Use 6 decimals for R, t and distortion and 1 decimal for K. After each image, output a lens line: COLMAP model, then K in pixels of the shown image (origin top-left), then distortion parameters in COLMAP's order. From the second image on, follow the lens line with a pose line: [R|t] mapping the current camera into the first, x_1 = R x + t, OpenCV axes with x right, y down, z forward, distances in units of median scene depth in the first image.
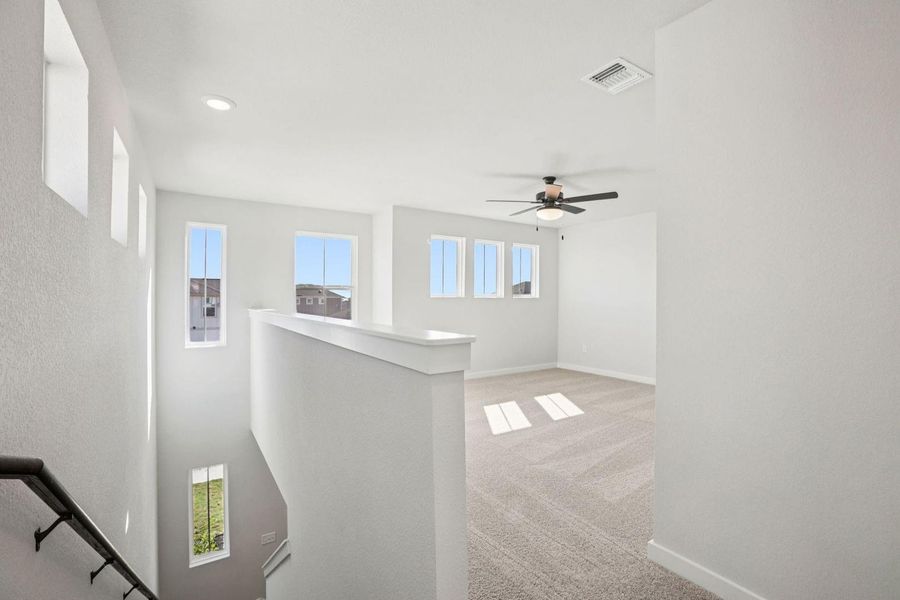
lens RADIAL K [[414.4, 0, 455.7], [0, 414.4, 301.5], [0, 0, 1]] dist [-0.048259, 0.012411]
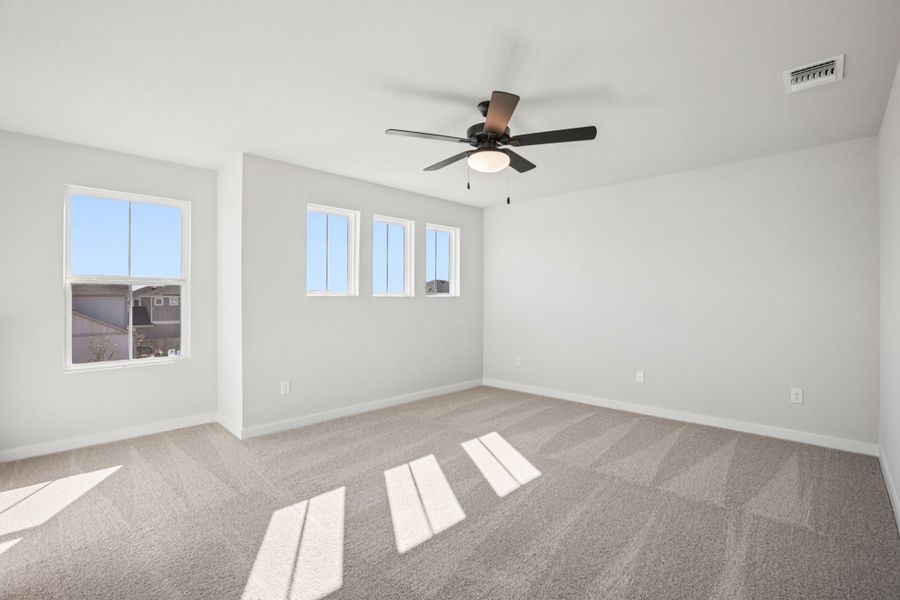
lens RADIAL K [[414.4, 0, 455.7], [0, 414.4, 301.5], [0, 0, 1]] dist [-0.048259, 0.012411]
pose [[0.976102, -0.004327, 0.217272, 0.035700], [0.004323, 0.999991, 0.000498, -0.000207], [-0.217272, 0.000453, 0.976111, 0.337793]]
